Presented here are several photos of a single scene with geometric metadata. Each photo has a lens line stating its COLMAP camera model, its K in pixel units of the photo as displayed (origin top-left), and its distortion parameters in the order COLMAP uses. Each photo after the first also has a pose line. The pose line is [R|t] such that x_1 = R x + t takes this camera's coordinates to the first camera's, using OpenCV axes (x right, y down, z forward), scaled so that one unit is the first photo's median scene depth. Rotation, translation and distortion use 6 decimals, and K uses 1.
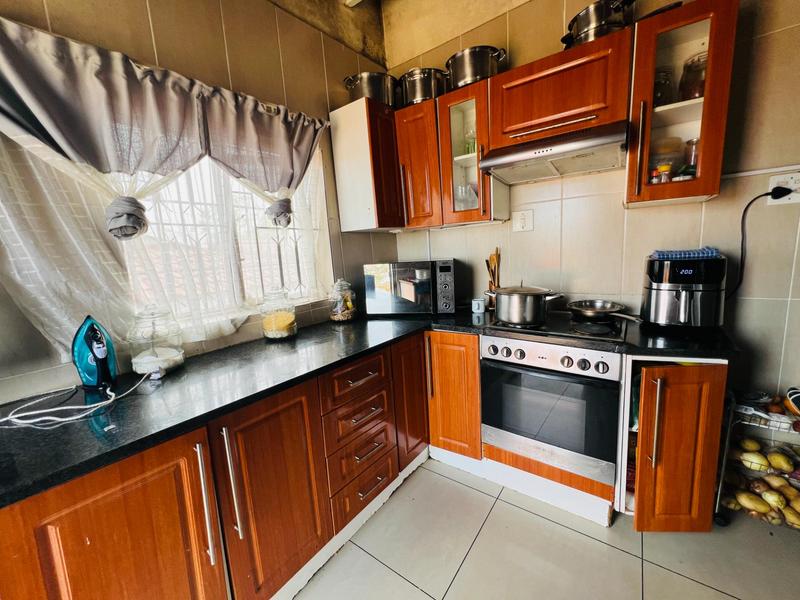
lens RADIAL K [[322.5, 0, 400.0], [0, 322.5, 300.0], [0, 0, 1]] dist [-0.001531, -0.000163]
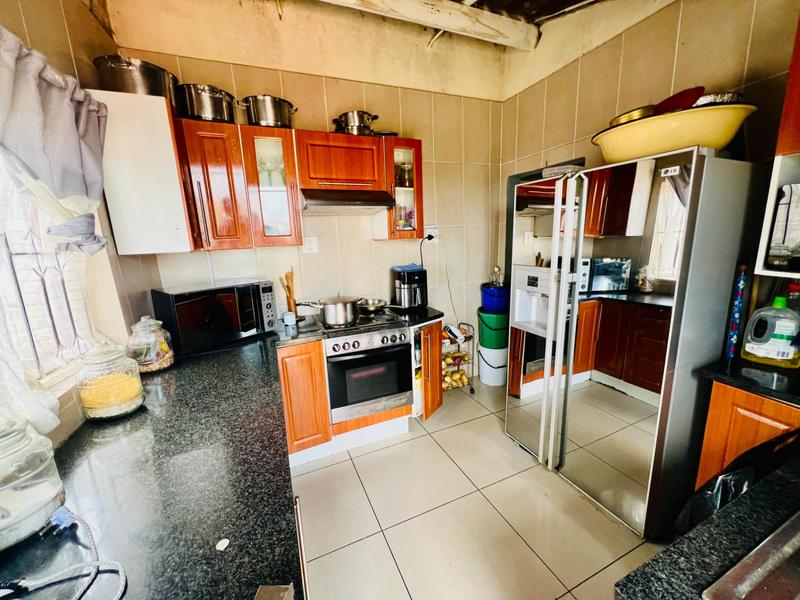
lens RADIAL K [[318.0, 0, 400.0], [0, 318.0, 300.0], [0, 0, 1]] dist [-0.002780, 0.000140]
pose [[0.501207, -0.132360, 0.855145, -0.624759], [0.151576, 0.986382, 0.063833, -0.074148], [-0.851949, 0.097626, 0.514444, 0.105919]]
